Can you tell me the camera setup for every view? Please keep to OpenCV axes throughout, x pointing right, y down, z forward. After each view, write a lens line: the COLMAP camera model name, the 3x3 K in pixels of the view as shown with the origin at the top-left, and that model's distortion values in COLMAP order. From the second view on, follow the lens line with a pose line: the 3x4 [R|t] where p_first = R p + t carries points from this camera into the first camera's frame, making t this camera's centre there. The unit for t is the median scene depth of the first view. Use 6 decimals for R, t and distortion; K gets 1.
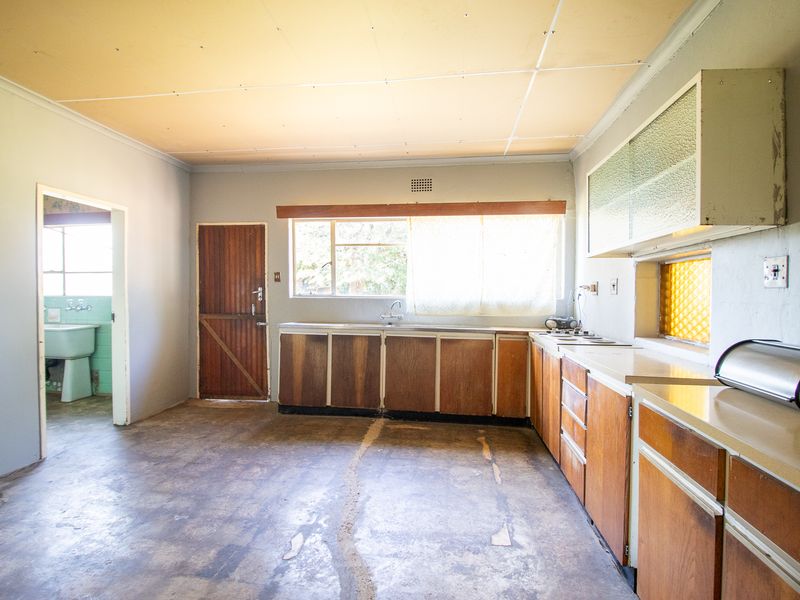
lens RADIAL K [[414.5, 0, 396.1], [0, 414.5, 294.9], [0, 0, 1]] dist [-0.002326, -0.012818]
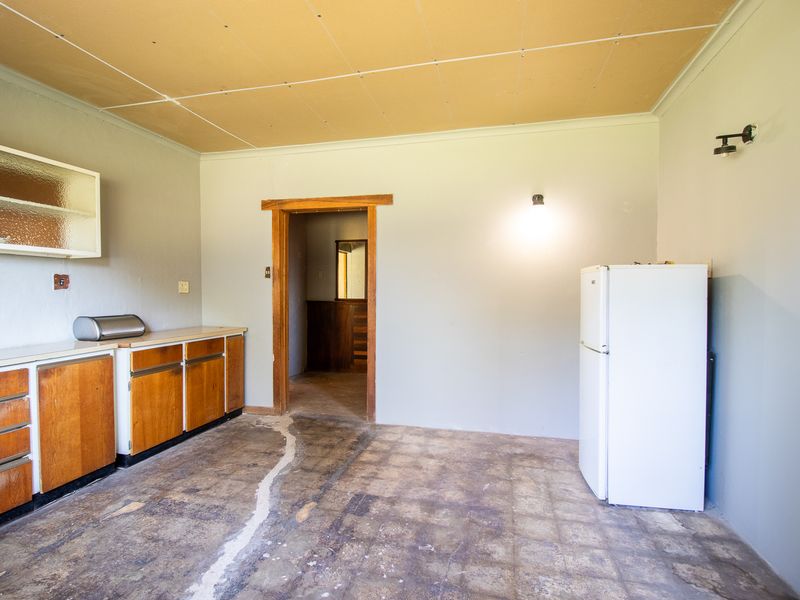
lens RADIAL K [[414.5, 0, 397.7], [0, 414.5, 295.5], [0, 0, 1]] dist [-0.002326, -0.012818]
pose [[-0.994296, -0.002233, 0.106628, -0.312781], [-0.001006, 0.999933, 0.011565, -0.006804], [-0.106647, 0.011392, -0.994232, 1.063004]]
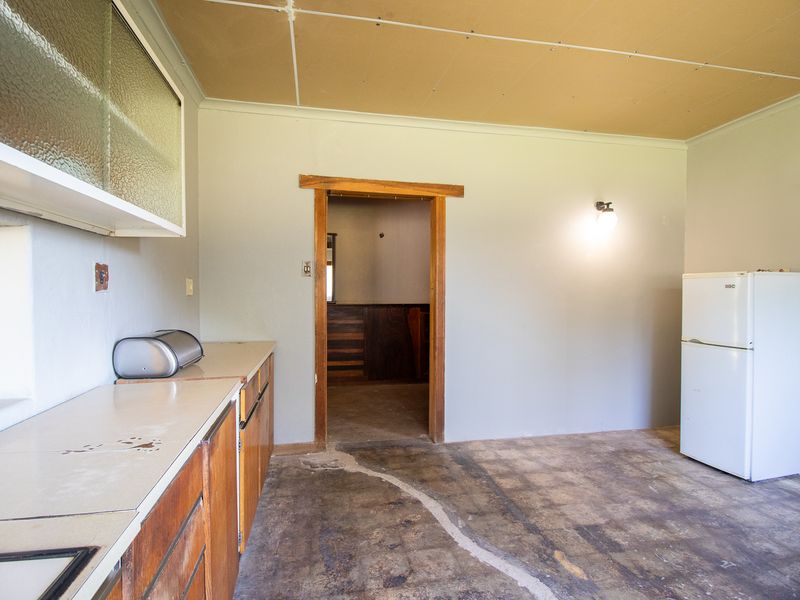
lens RADIAL K [[414.5, 0, 397.2], [0, 414.5, 295.3], [0, 0, 1]] dist [-0.002326, -0.012818]
pose [[-0.945544, -0.001107, -0.325492, 0.218764], [-0.004373, 0.999947, 0.009305, -0.009027], [0.325464, 0.010222, -0.945499, 0.881789]]
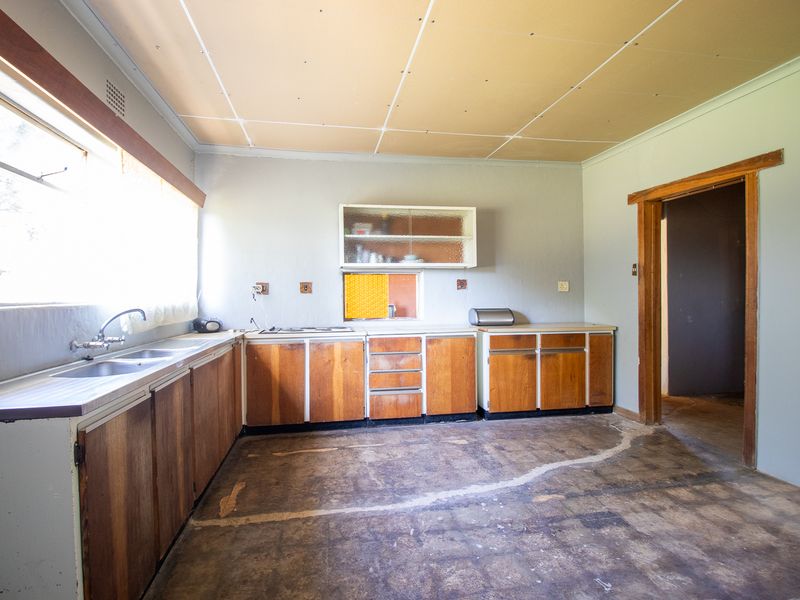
lens RADIAL K [[414.5, 0, 395.6], [0, 414.5, 295.3], [0, 0, 1]] dist [-0.002326, -0.012818]
pose [[-0.306280, -0.008048, 0.951908, -0.637645], [0.007262, 0.999915, 0.010791, -0.006425], [-0.951914, 0.010218, -0.306195, 0.903083]]
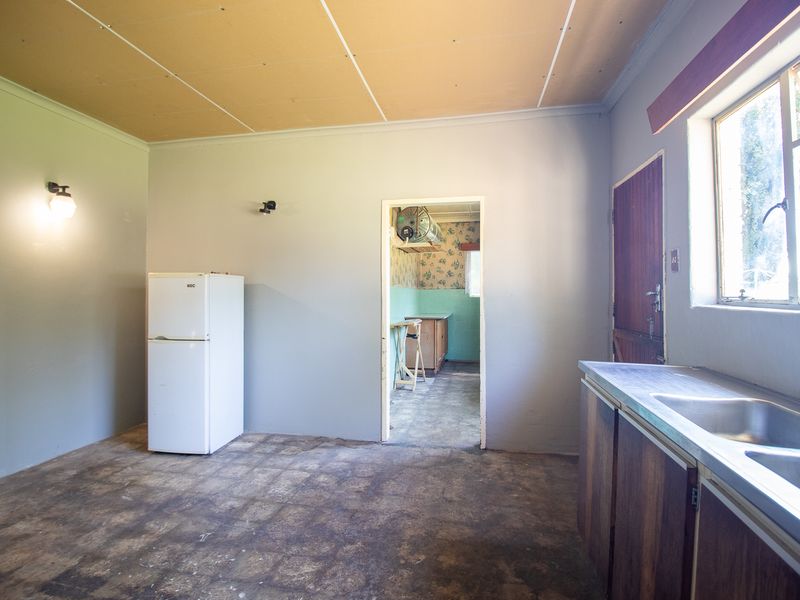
lens RADIAL K [[414.5, 0, 393.7], [0, 414.5, 294.3], [0, 0, 1]] dist [-0.002326, -0.012818]
pose [[-0.062839, -0.000188, -0.998024, 0.214742], [-0.004767, 0.999989, 0.000112, -0.005726], [0.998012, 0.004764, -0.062839, 0.836814]]
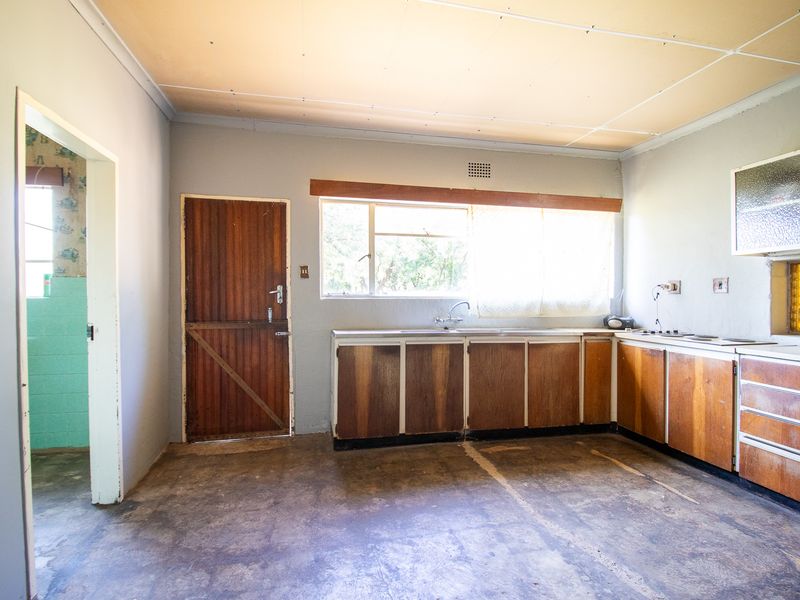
lens RADIAL K [[414.5, 0, 396.8], [0, 414.5, 295.1], [0, 0, 1]] dist [-0.002326, -0.012818]
pose [[0.941591, -0.004255, 0.336732, -0.445546], [0.004092, 0.999991, 0.001193, -0.000549], [-0.336734, 0.000255, 0.941600, 0.254962]]
